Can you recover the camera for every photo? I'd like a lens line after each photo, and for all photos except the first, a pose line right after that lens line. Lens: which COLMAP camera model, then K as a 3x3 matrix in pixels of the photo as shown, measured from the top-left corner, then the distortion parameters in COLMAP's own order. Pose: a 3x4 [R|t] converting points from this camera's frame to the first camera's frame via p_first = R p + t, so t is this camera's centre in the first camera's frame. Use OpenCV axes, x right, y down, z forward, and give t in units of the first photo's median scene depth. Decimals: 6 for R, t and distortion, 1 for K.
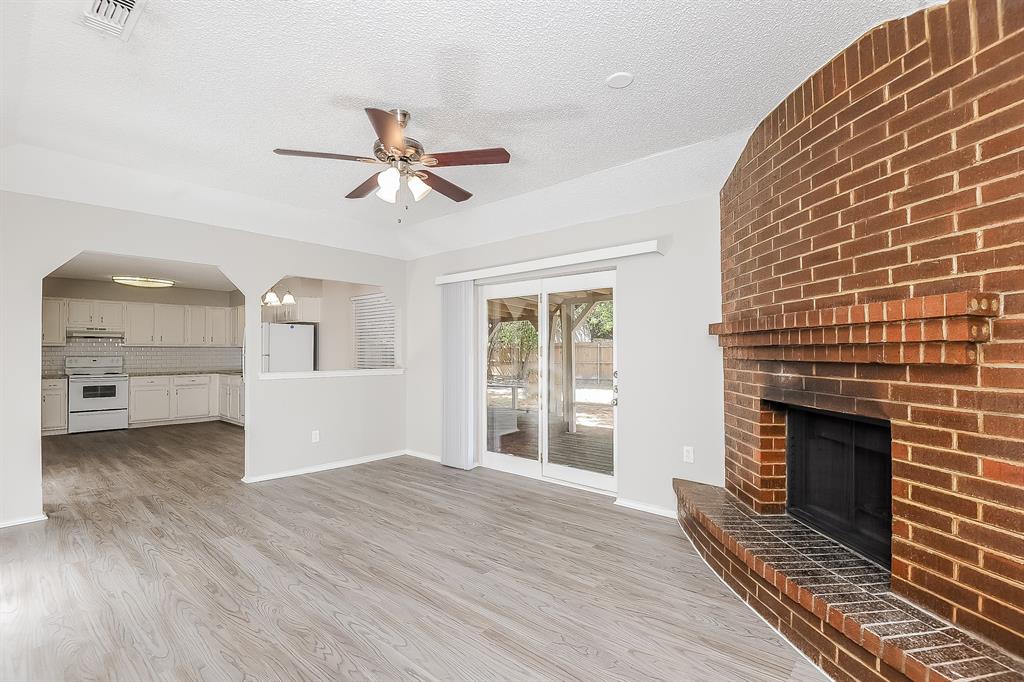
lens RADIAL K [[512.5, 0, 532.7], [0, 512.5, 345.2], [0, 0, 1]] dist [-0.025686, -0.005161]
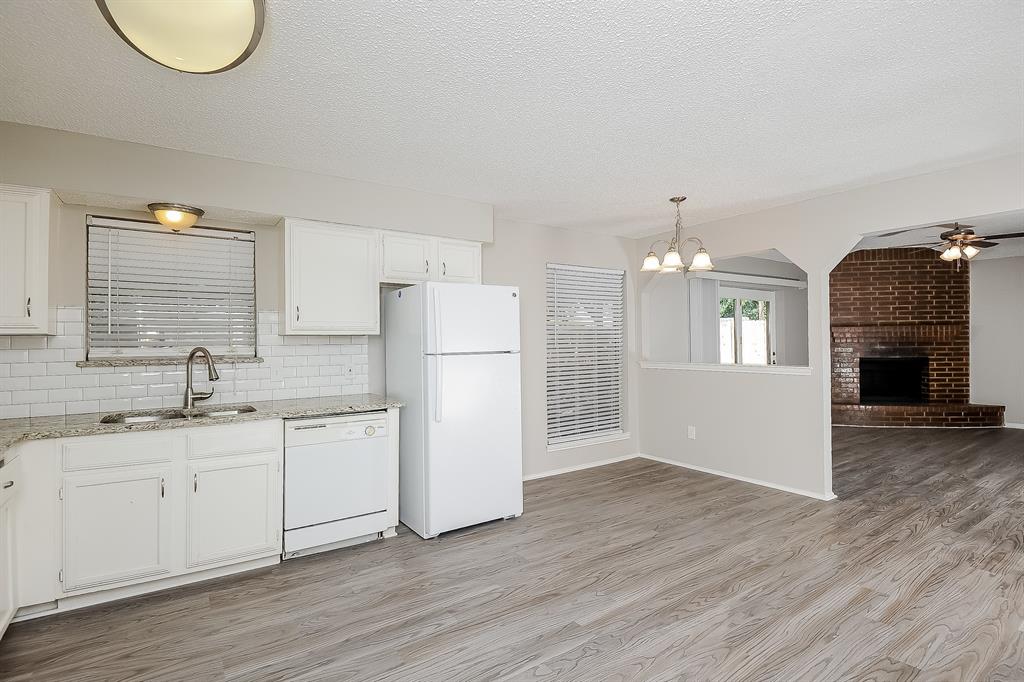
lens RADIAL K [[479.2, 0, 515.8], [0, 479.2, 337.2], [0, 0, 1]] dist [0.008972, -0.016888]
pose [[0.247035, 0.004387, 0.968997, -2.576019], [-0.002339, 0.999990, -0.003931, 0.019149], [-0.969004, -0.001296, 0.247043, 2.310339]]
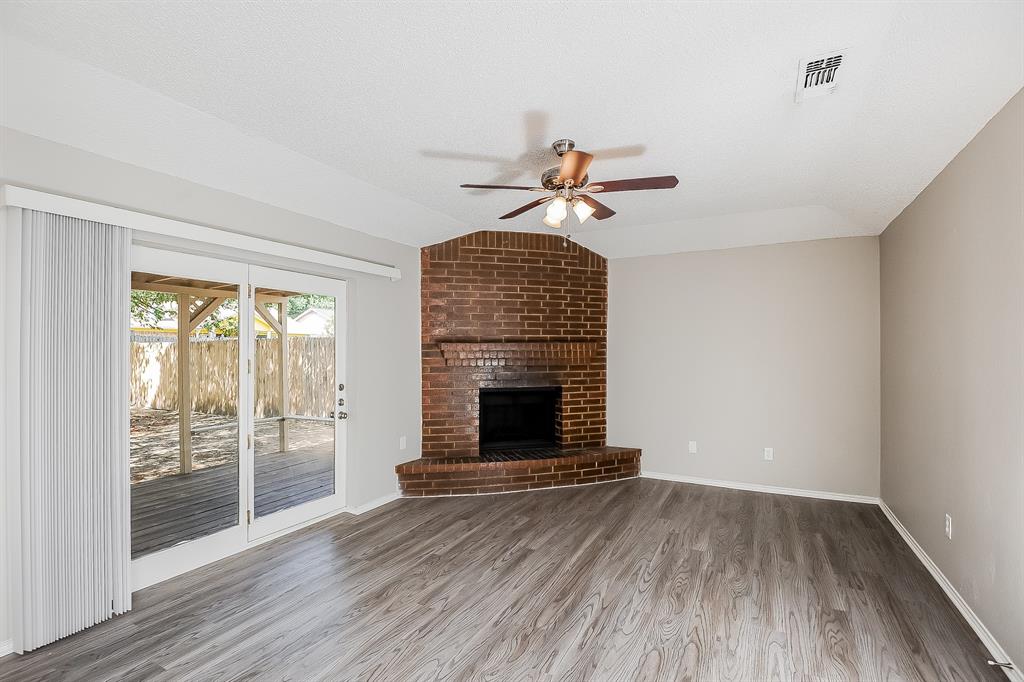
lens RADIAL K [[479.2, 0, 508.4], [0, 479.2, 343.0], [0, 0, 1]] dist [0.008972, -0.016888]
pose [[-0.245862, 0.013389, 0.969212, -1.278117], [-0.009777, 0.999819, -0.016292, -0.026616], [-0.969256, -0.013482, -0.245686, 1.439596]]
